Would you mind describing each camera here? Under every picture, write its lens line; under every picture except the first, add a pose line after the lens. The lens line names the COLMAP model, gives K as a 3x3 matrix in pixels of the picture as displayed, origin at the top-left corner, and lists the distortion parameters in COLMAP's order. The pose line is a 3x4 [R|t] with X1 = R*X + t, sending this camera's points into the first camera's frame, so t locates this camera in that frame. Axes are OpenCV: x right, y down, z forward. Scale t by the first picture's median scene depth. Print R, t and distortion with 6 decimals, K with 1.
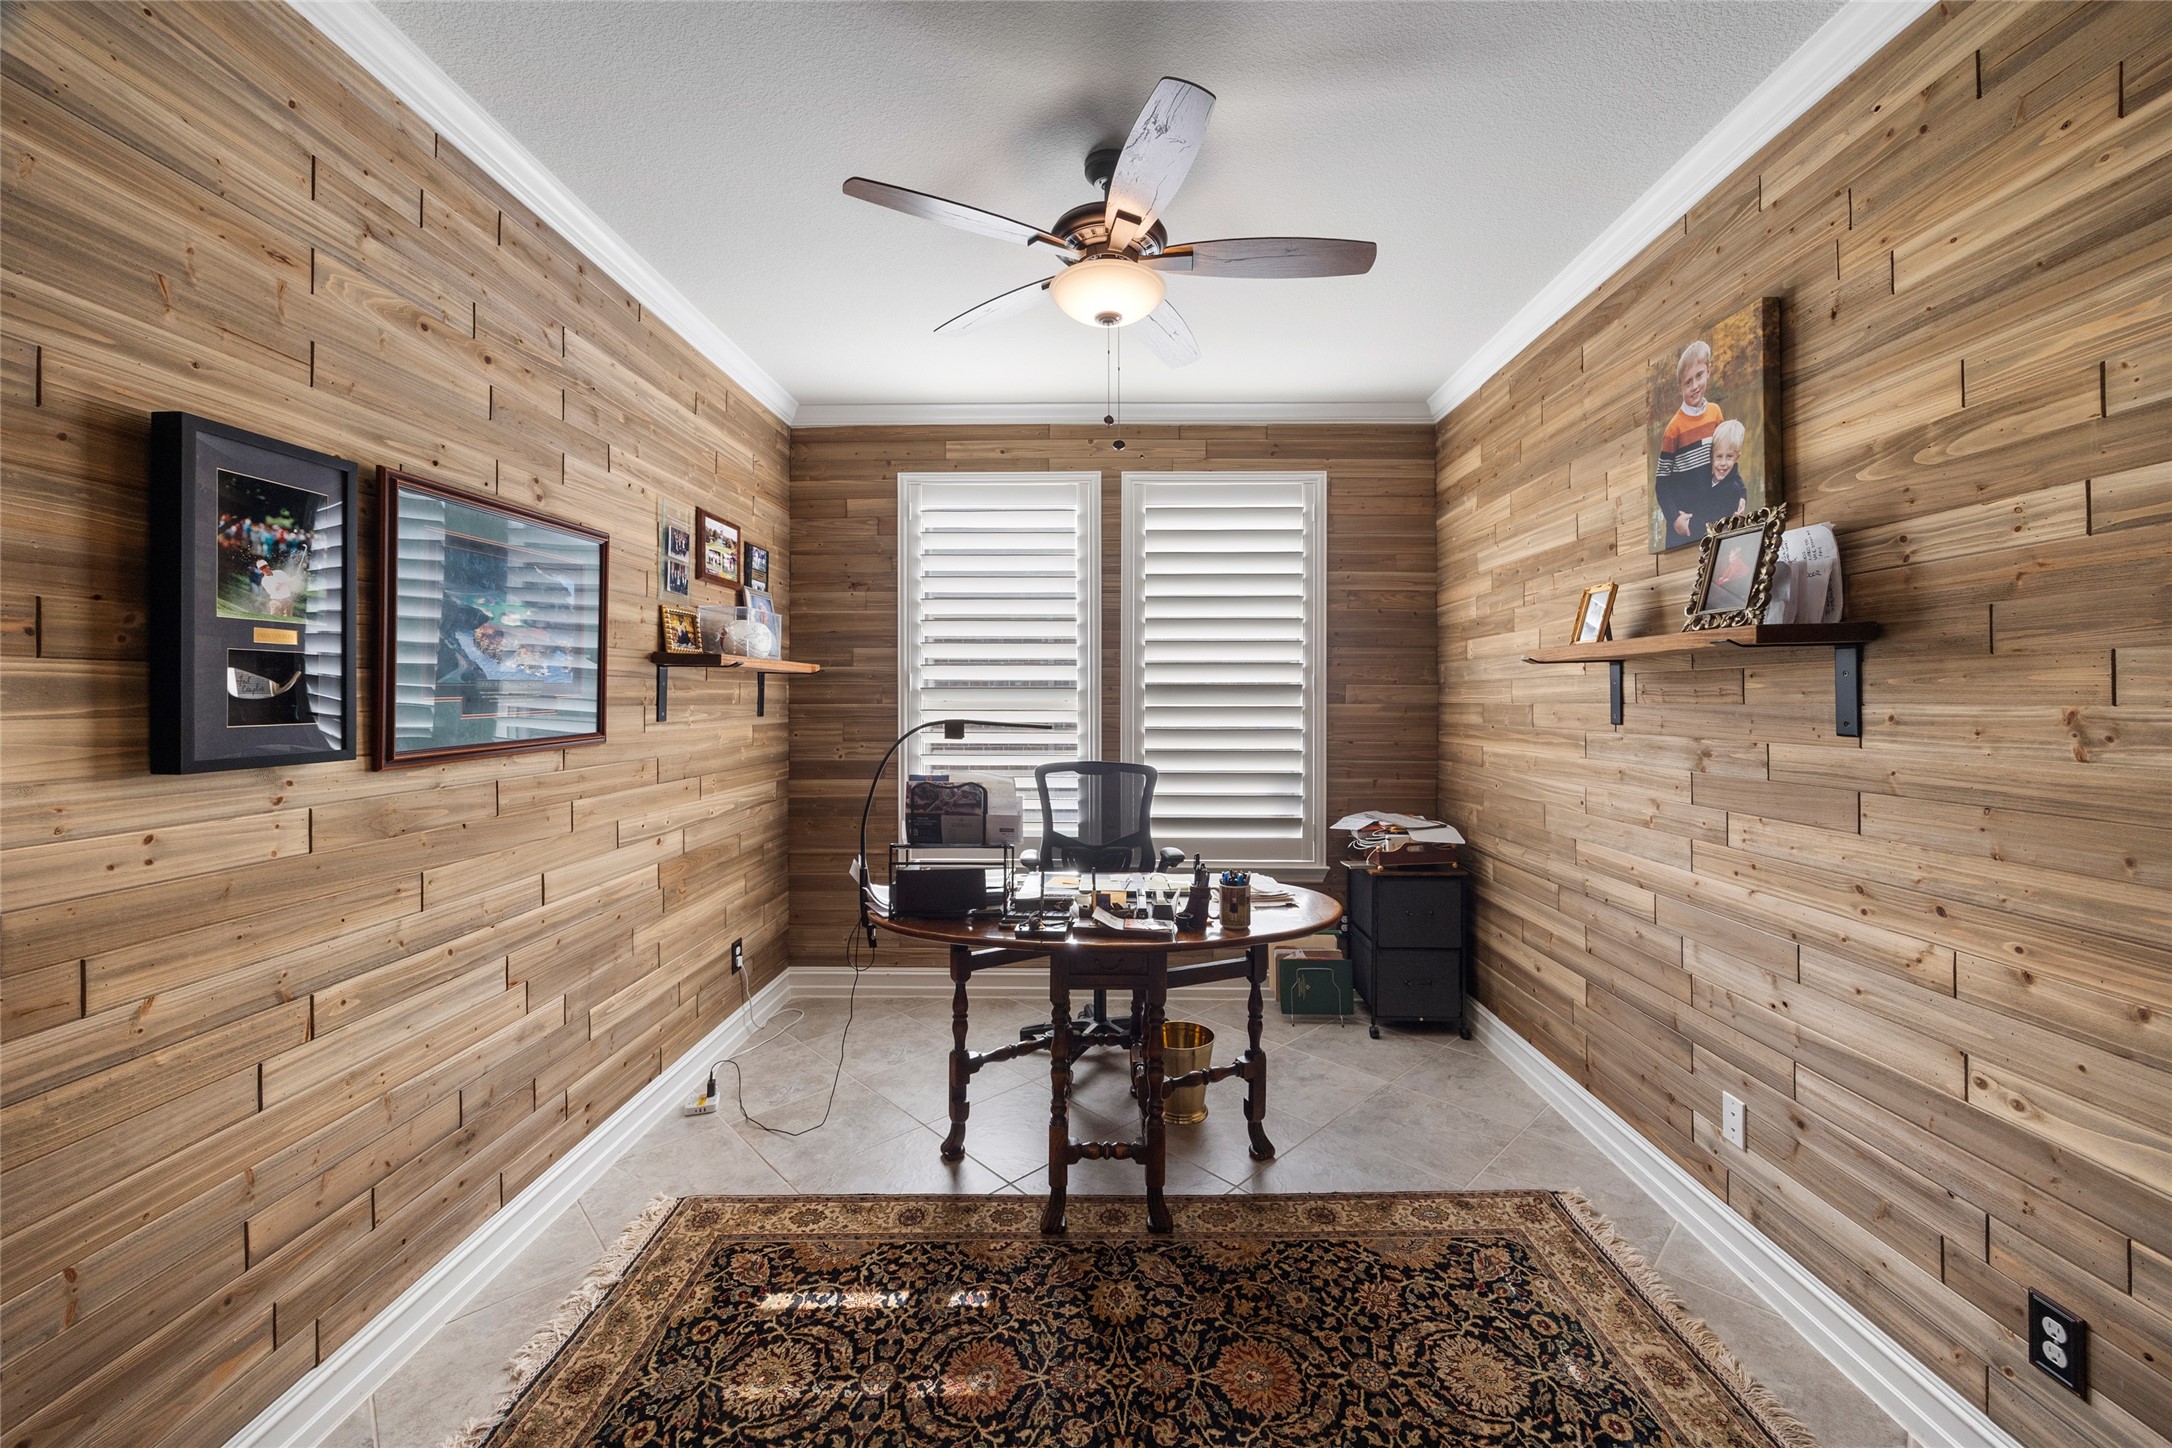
lens RADIAL K [[838.5, 0, 1089.4], [0, 838.5, 692.3], [0, 0, 1]] dist [-0.000130, 0.000065]
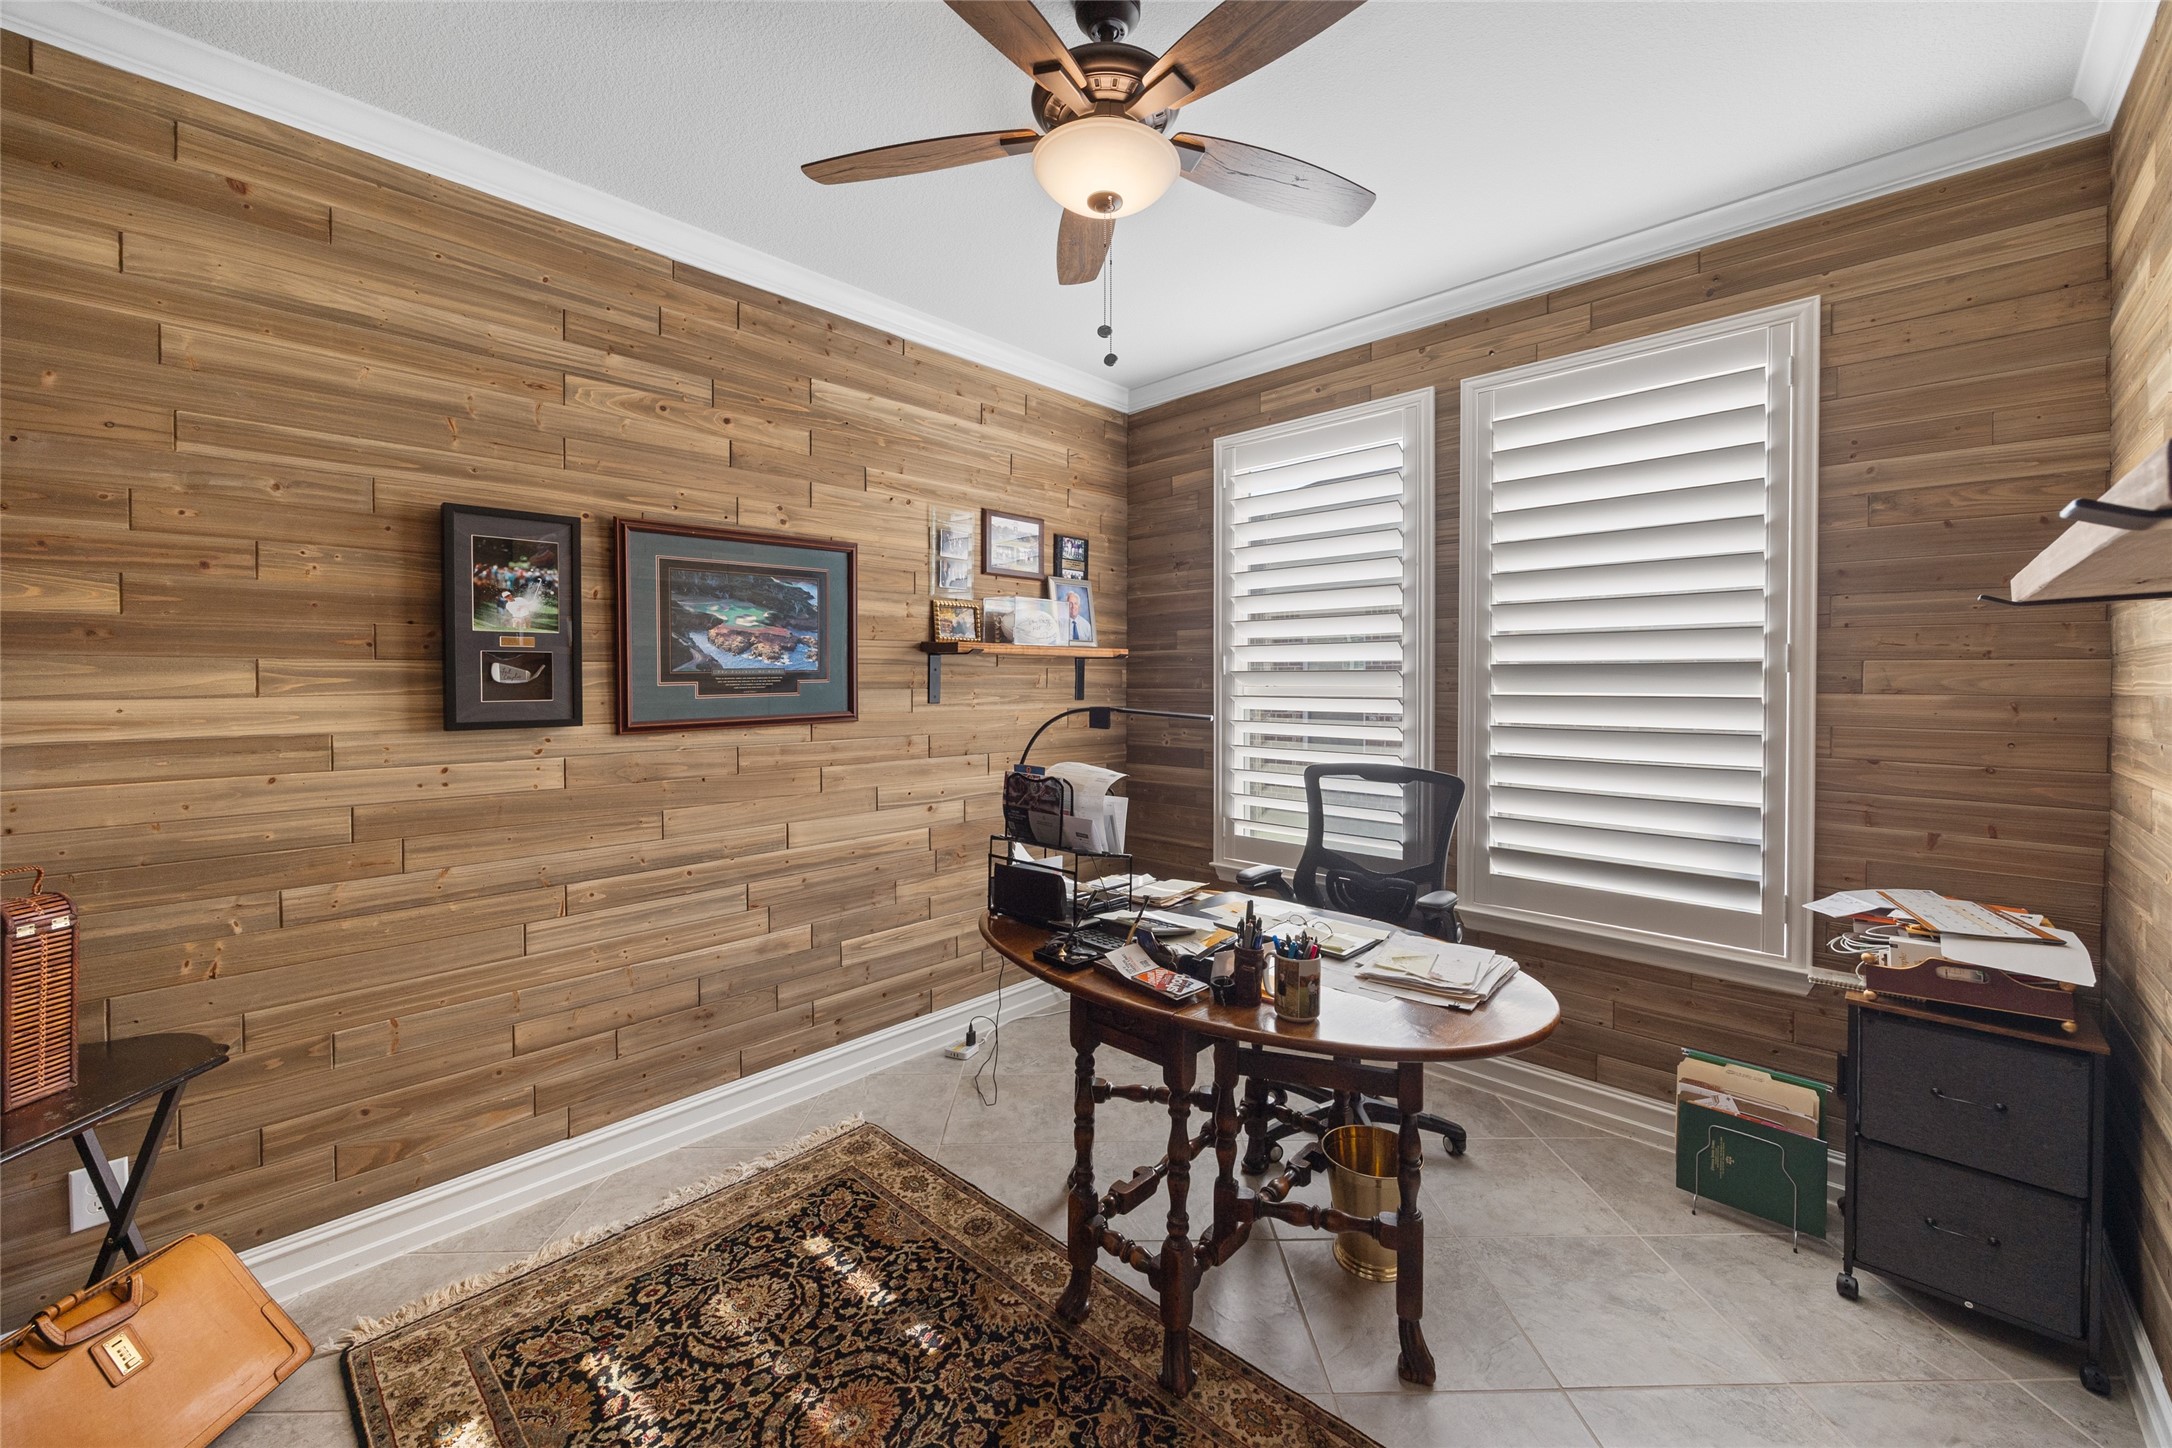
lens RADIAL K [[843.3, 0, 1090.2], [0, 843.3, 683.8], [0, 0, 1]] dist [-0.002658, 0.000055]
pose [[0.734917, 0.002933, -0.678151, 0.544657], [0.003849, 0.999957, 0.008495, -0.000220], [0.678147, -0.008853, 0.734873, 0.398086]]
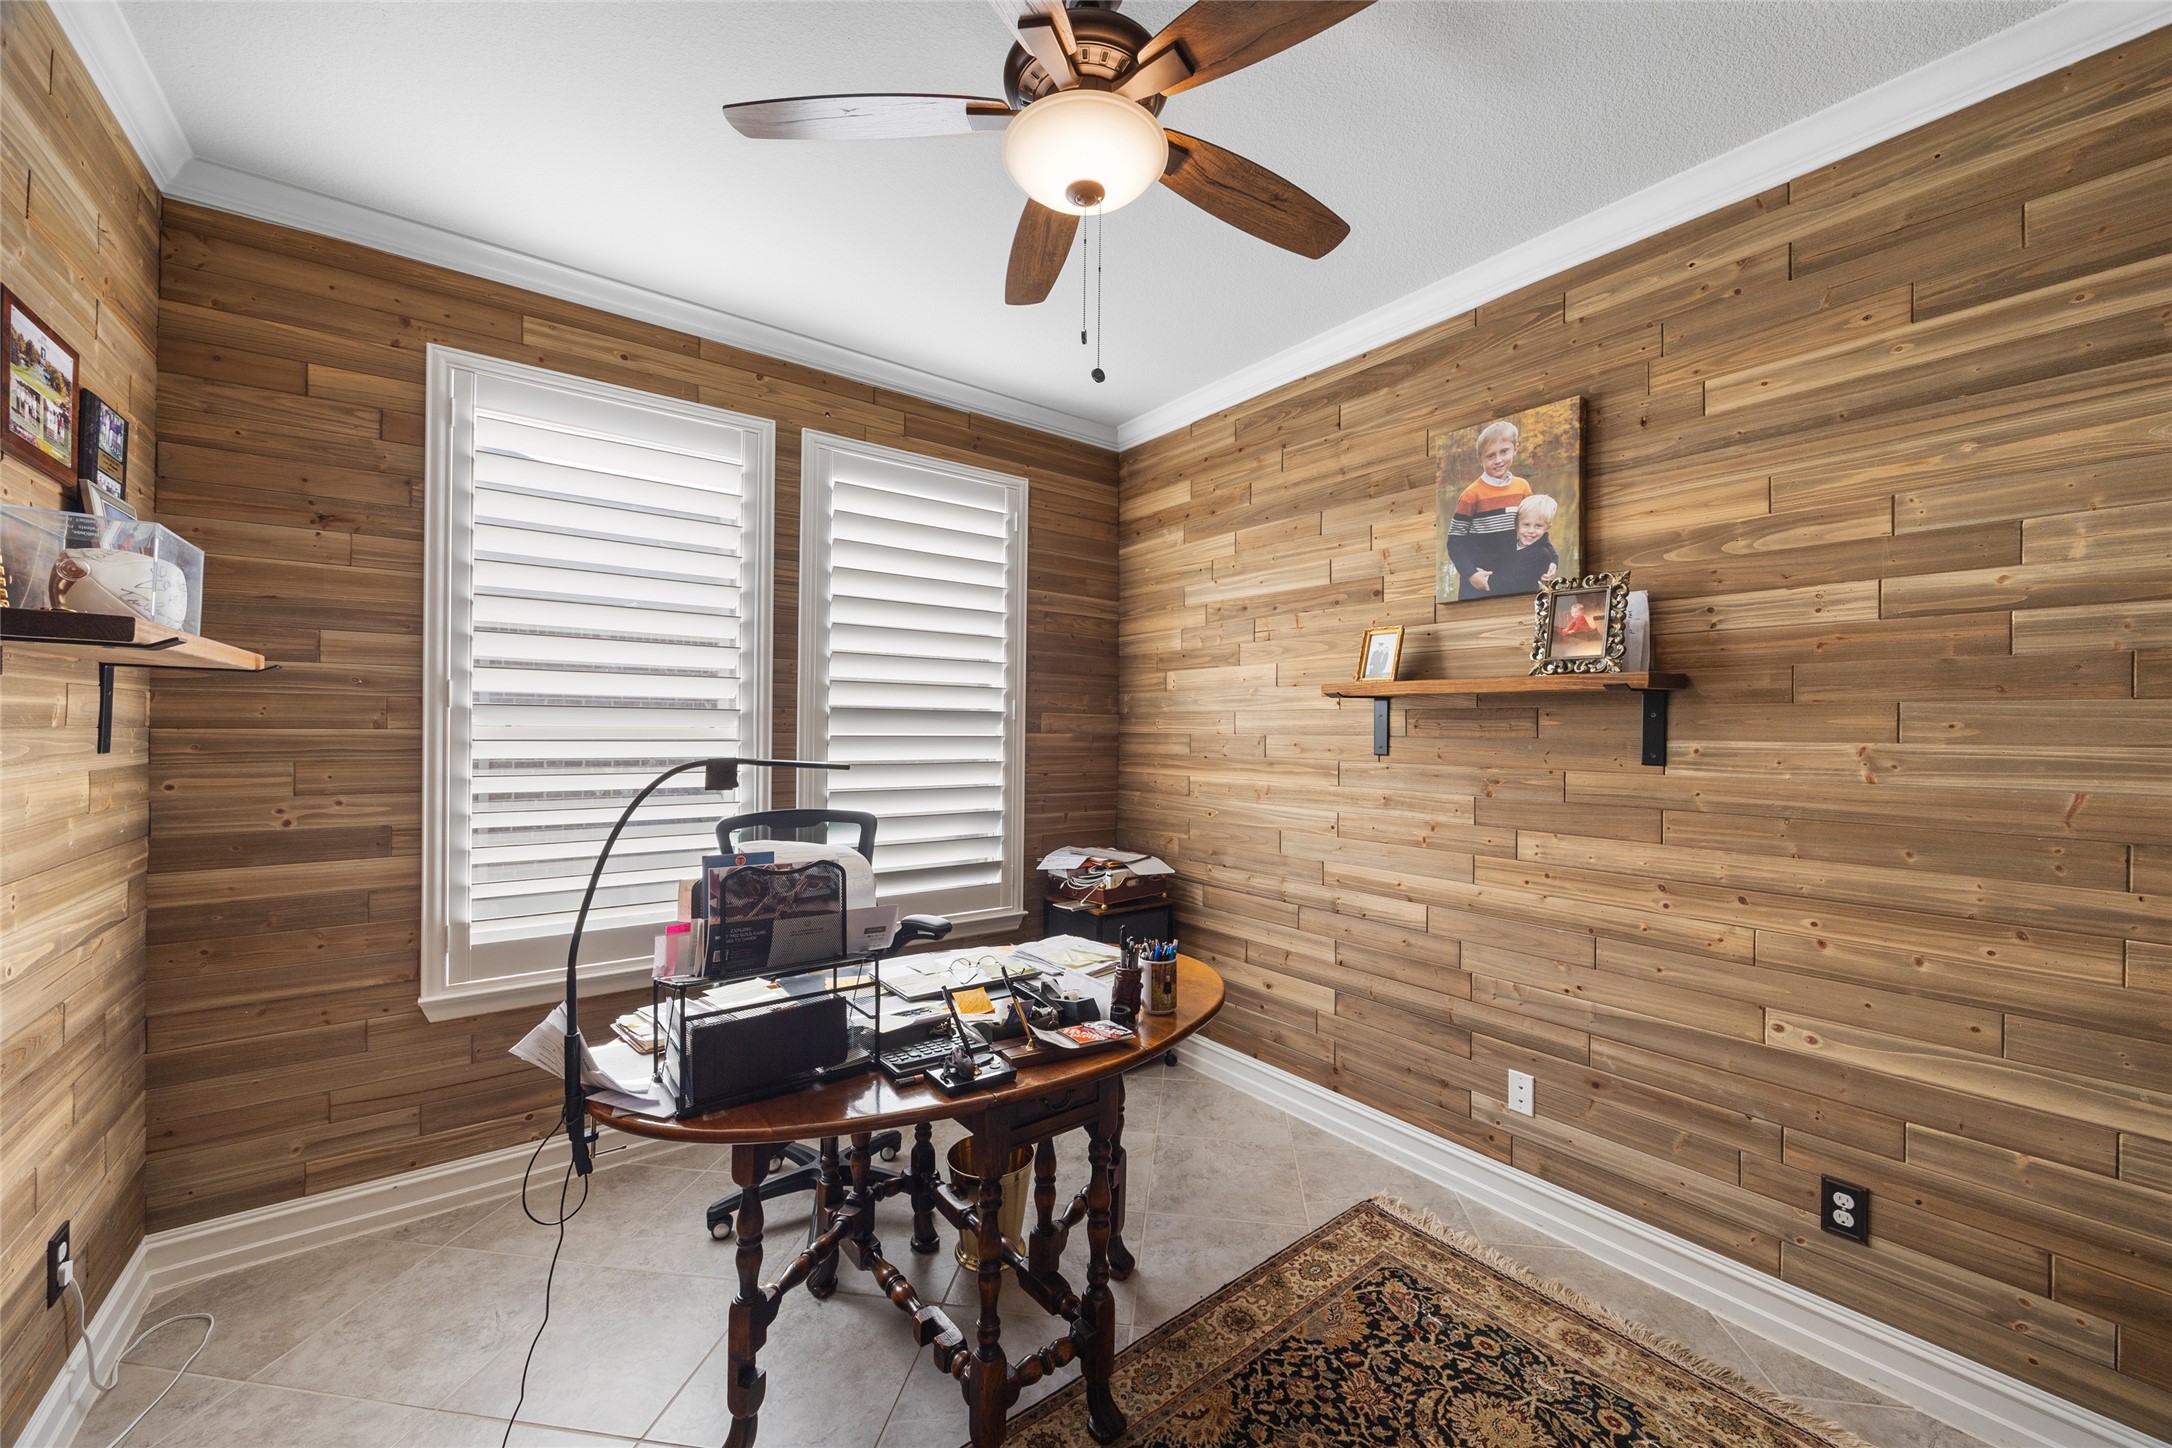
lens RADIAL K [[833.5, 0, 1086.0], [0, 833.5, 724.0], [0, 0, 1]] dist [-0.001511, 0.000263]
pose [[0.784740, 0.011942, 0.619710, -0.403960], [-0.016282, 0.999867, 0.001351, 0.002683], [-0.619611, -0.011150, 0.784830, 0.433362]]
